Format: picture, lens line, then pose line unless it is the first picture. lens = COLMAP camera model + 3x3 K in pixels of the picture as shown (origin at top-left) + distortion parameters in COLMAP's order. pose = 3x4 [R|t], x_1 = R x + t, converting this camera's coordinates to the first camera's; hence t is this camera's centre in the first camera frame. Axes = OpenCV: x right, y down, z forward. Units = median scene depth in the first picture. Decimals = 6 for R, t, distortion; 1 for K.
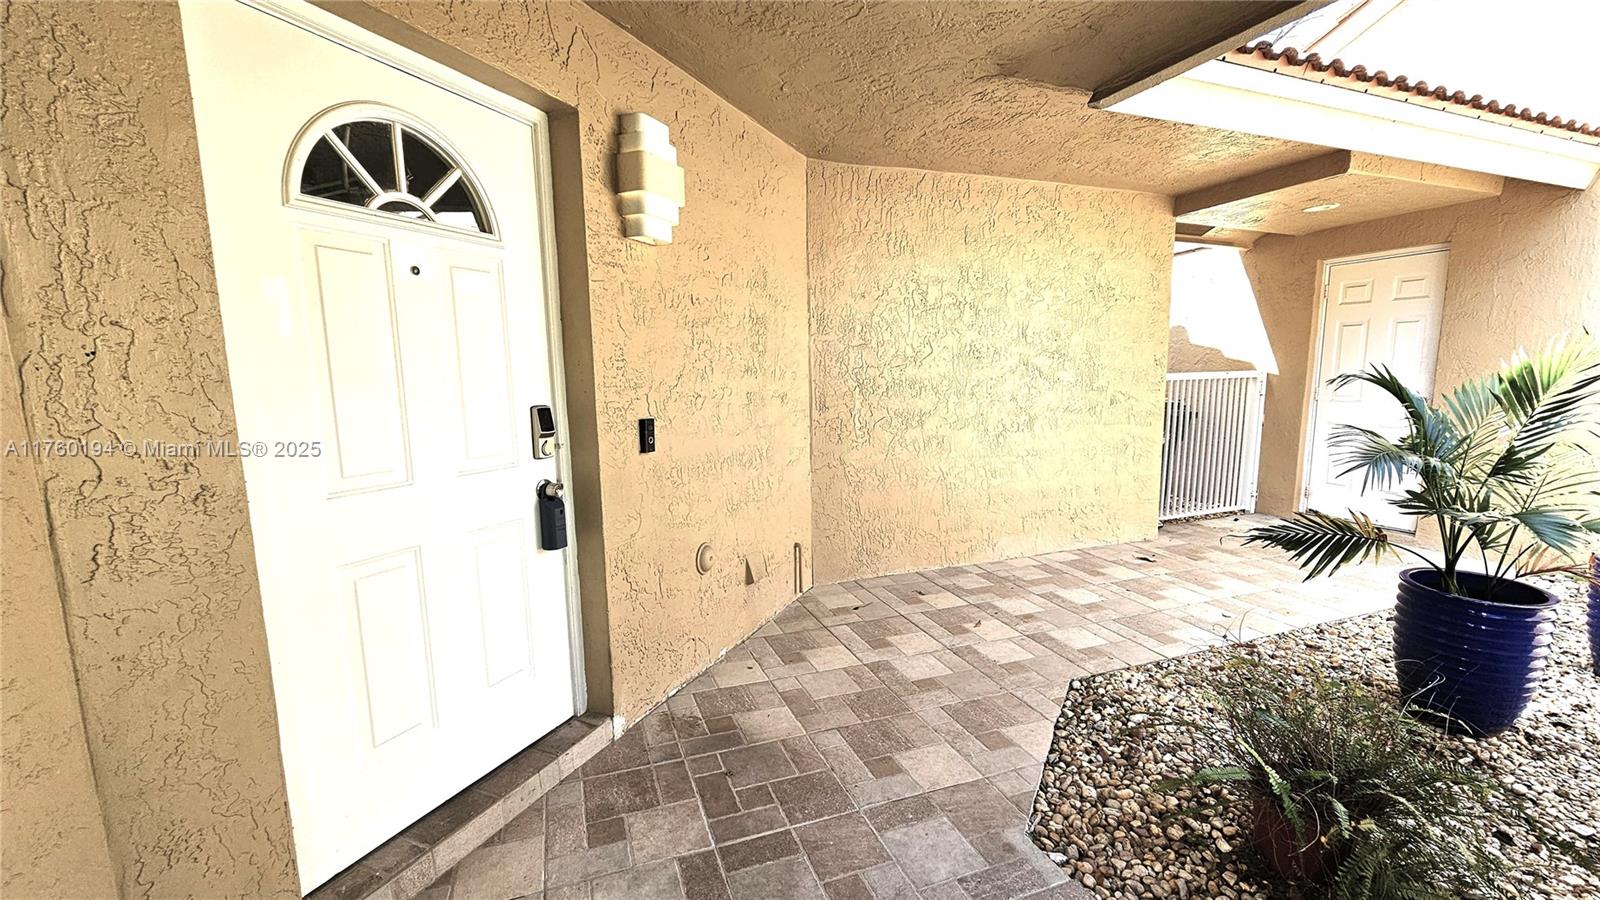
lens RADIAL K [[650.5, 0, 801.9], [0, 650.5, 453.3], [0, 0, 1]] dist [0.002661, -0.000948]
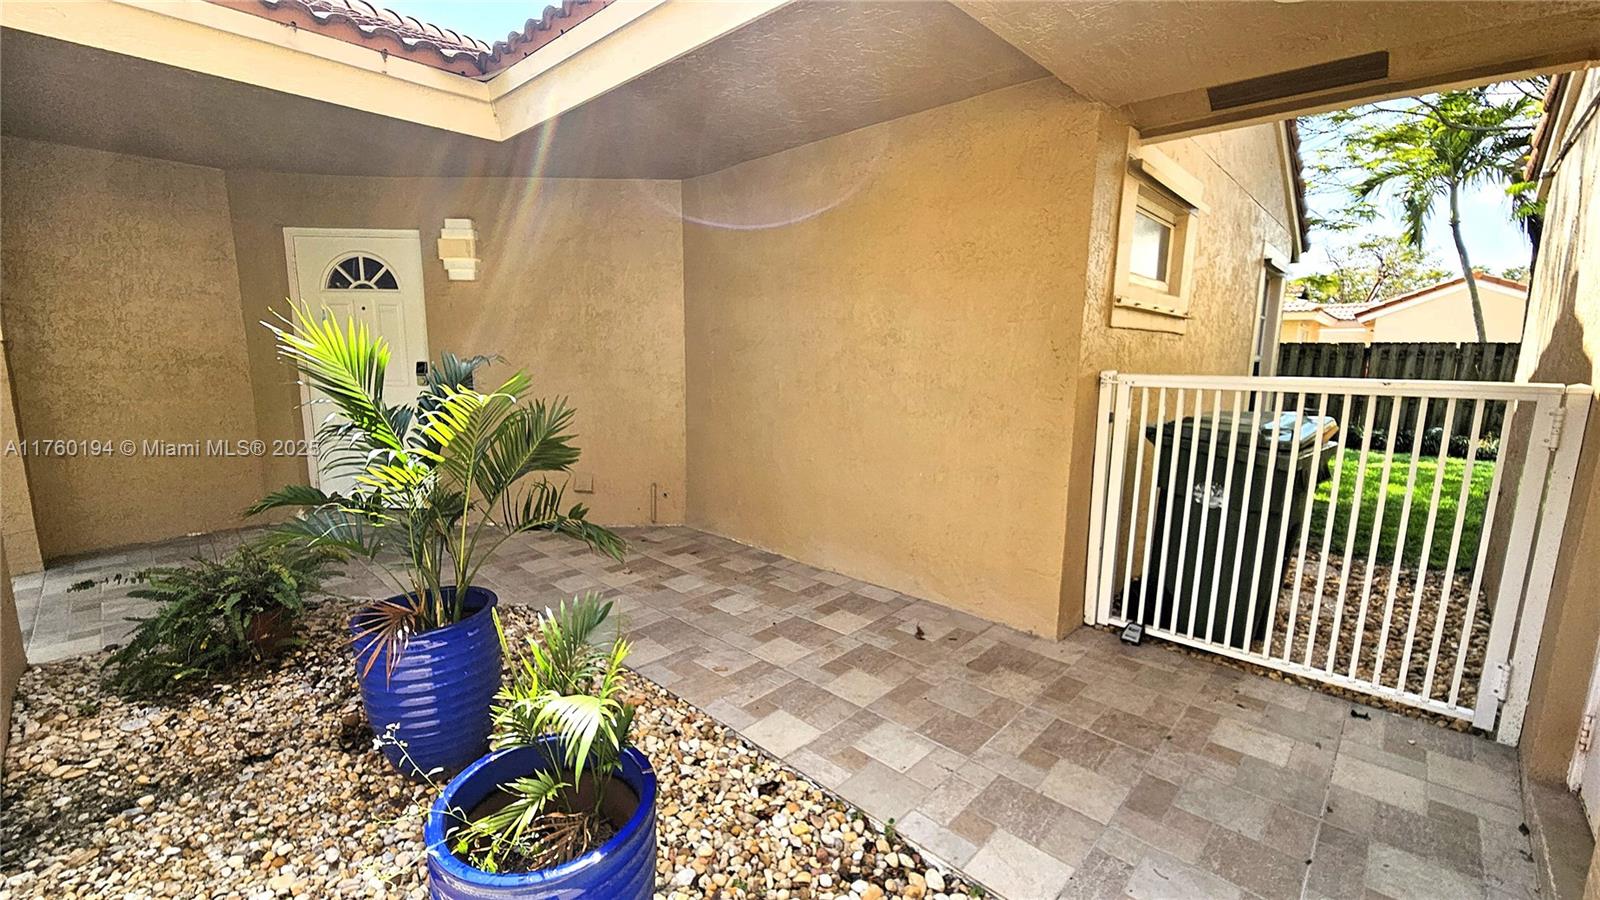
lens RADIAL K [[650.5, 0, 799.2], [0, 650.5, 451.3], [0, 0, 1]] dist [0.002661, -0.000948]
pose [[0.440334, 0.152846, -0.884728, 1.214839], [-0.134192, 0.985538, 0.103474, -0.096793], [0.887749, 0.073160, 0.454477, 0.634058]]
